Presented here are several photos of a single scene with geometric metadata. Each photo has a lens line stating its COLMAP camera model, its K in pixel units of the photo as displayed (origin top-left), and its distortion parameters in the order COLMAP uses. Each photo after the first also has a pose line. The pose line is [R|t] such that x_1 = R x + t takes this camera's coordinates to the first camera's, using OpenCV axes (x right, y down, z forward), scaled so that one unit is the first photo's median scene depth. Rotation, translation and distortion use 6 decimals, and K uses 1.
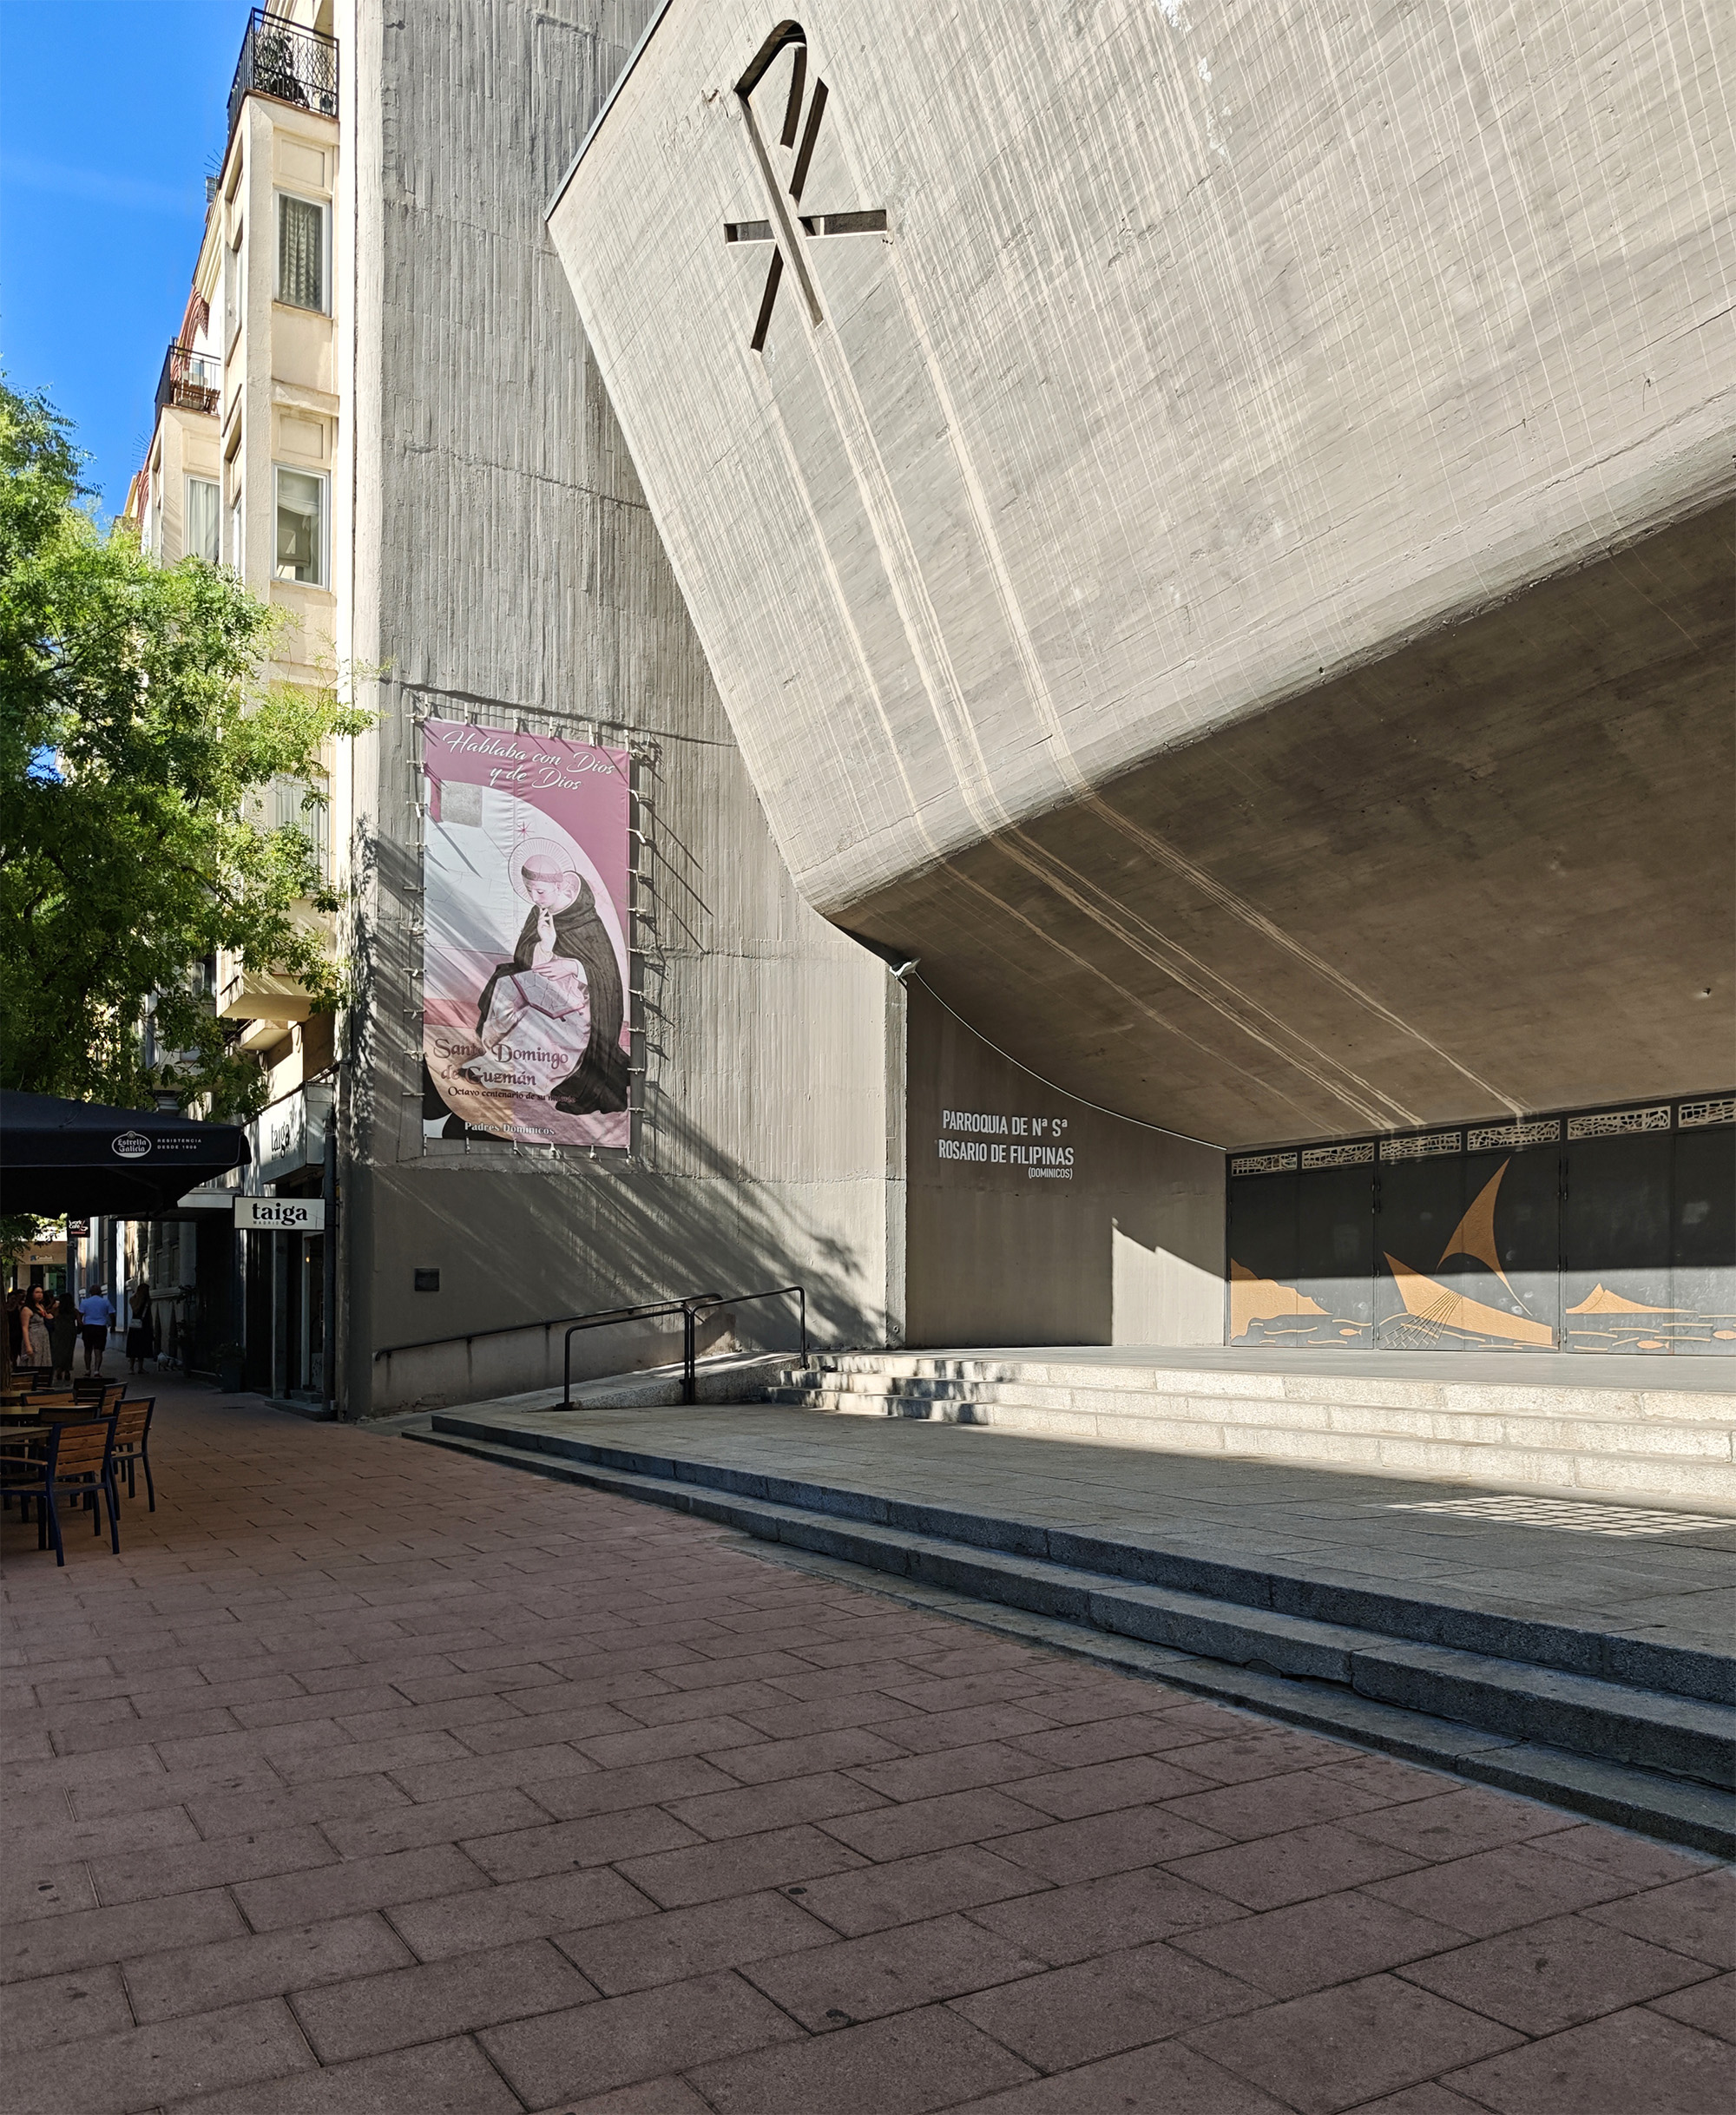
lens RADIAL K [[1616.5, 0, 868.1], [0, 1616.5, 1332.7], [0, 0, 1]] dist [0.000283, 0.007613]
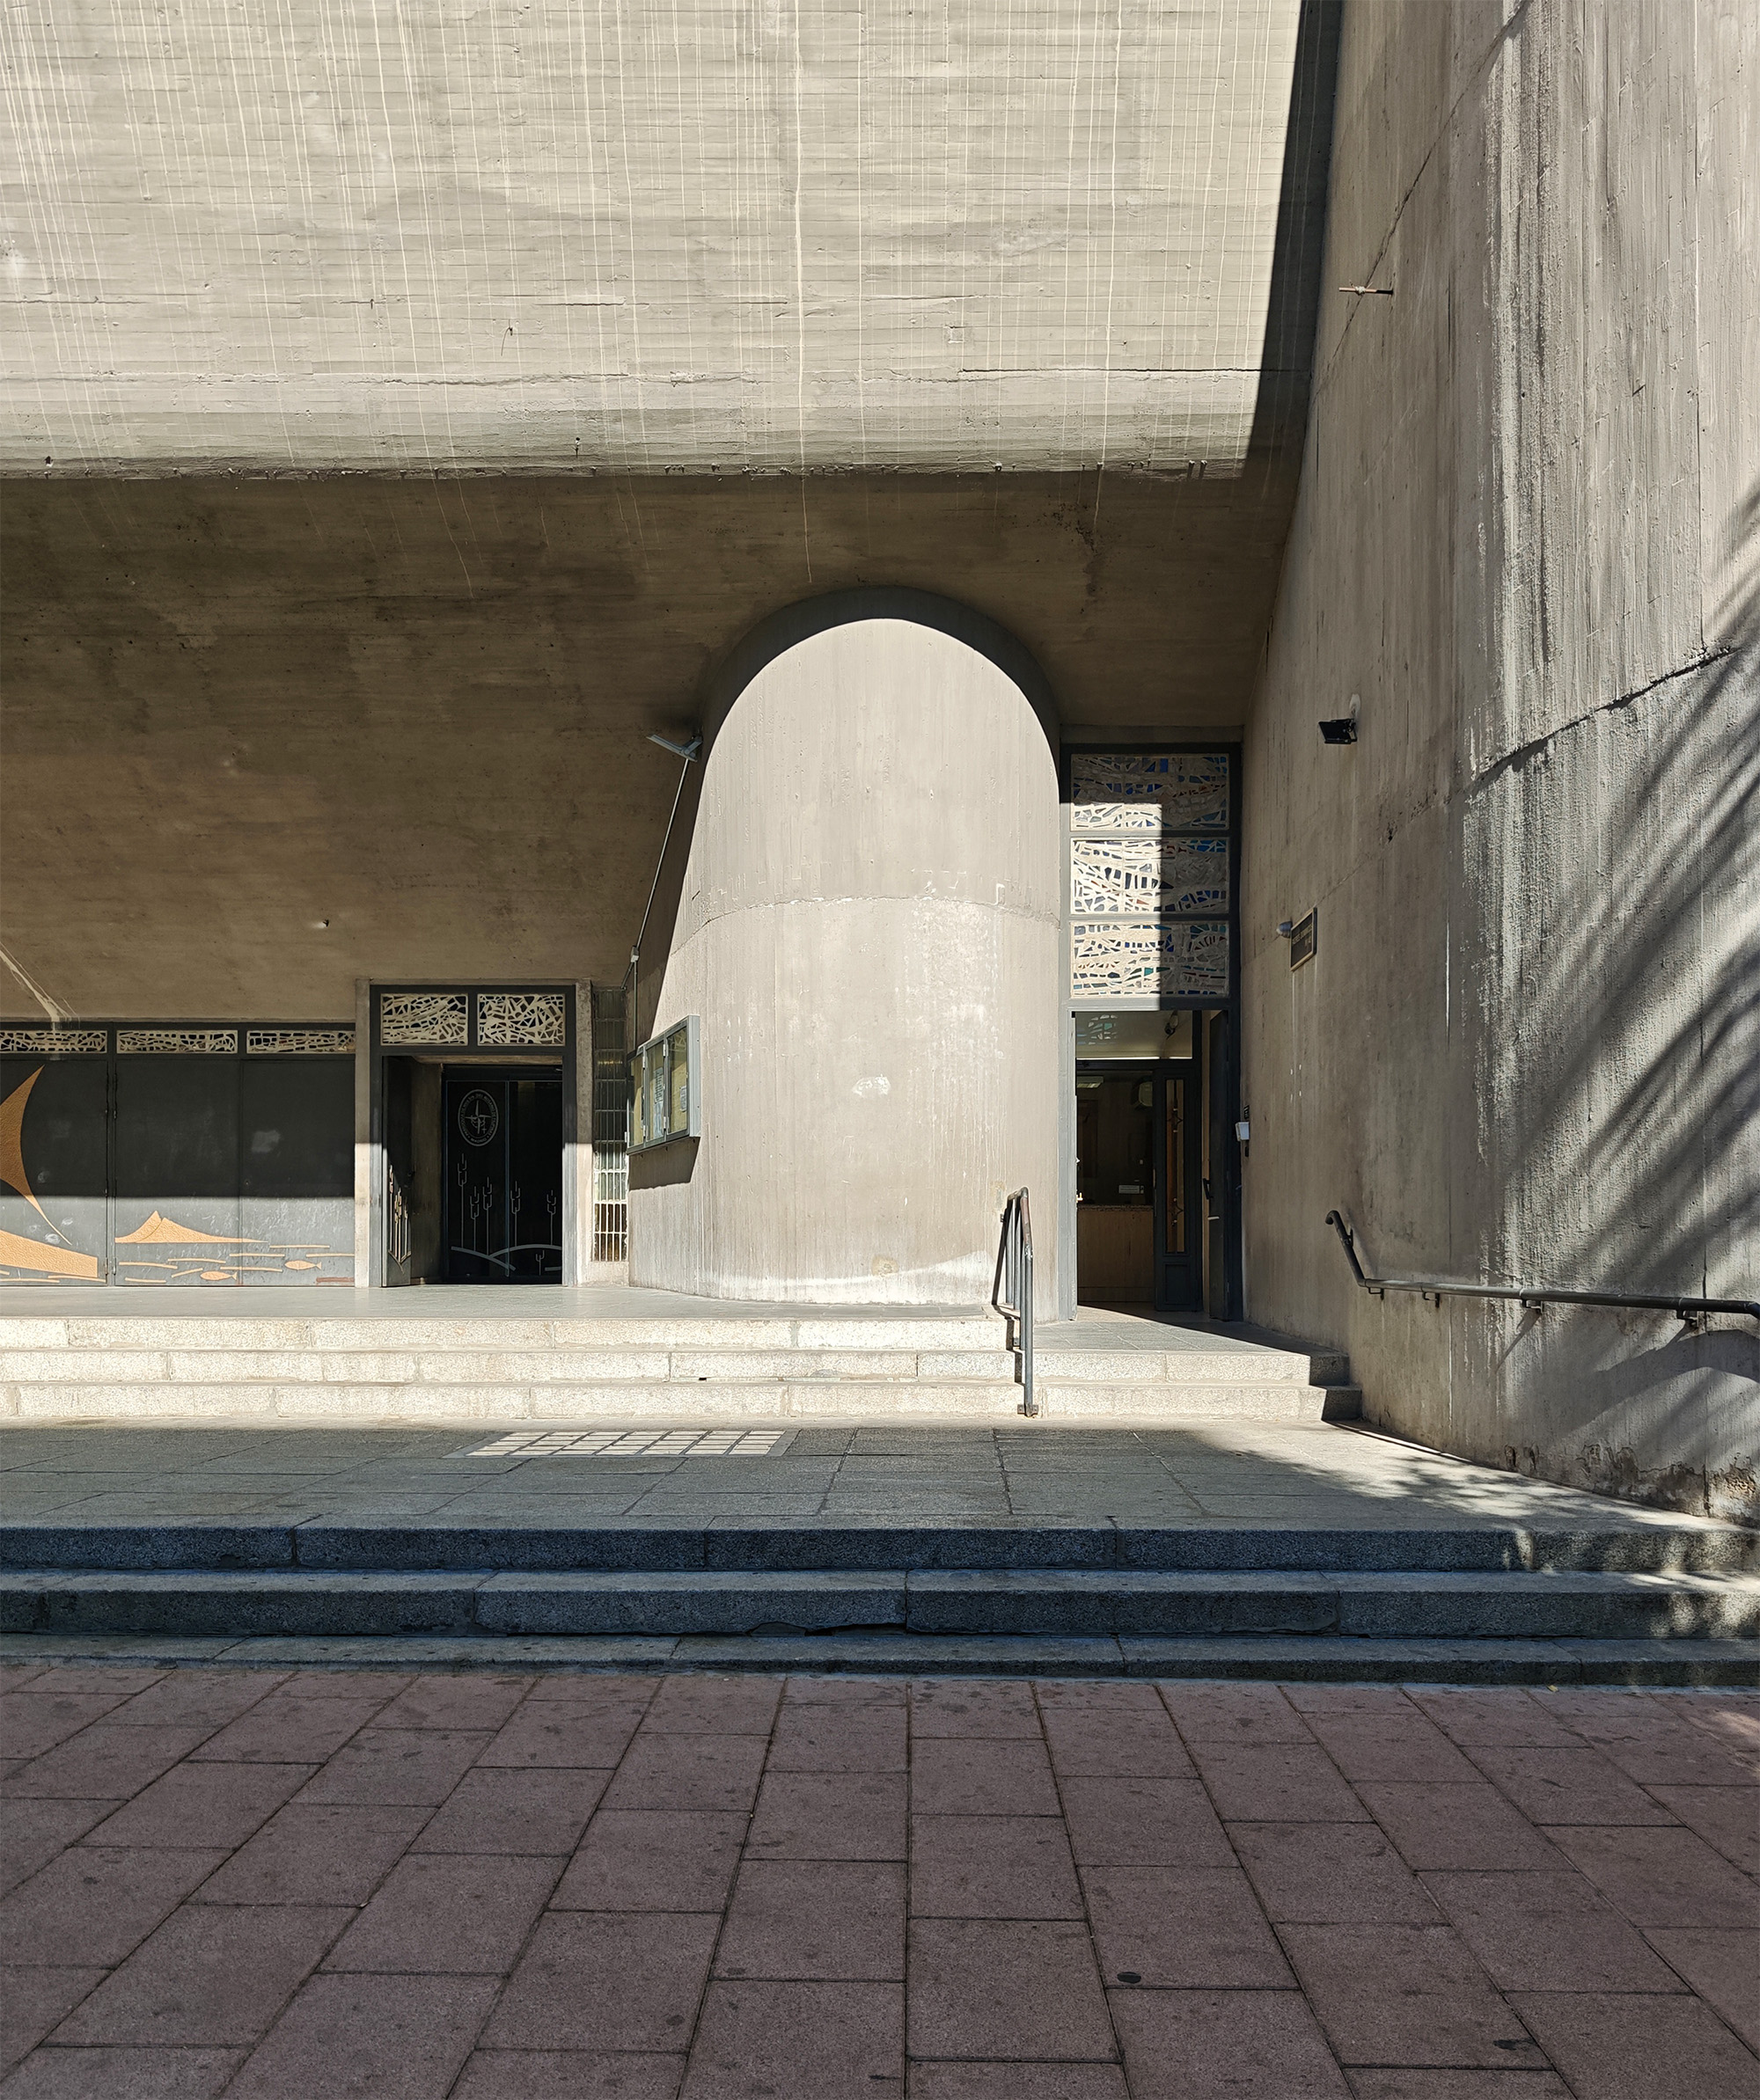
lens RADIAL K [[1689.9, 0, 878.2], [0, 1689.9, 1240.7], [0, 0, 1]] dist [0.003731, 0.009257]
pose [[0.519595, 0.004101, 0.854403, -0.281643], [0.007402, 0.999929, -0.009302, -0.001952], [-0.854381, 0.011158, 0.519528, 0.234319]]
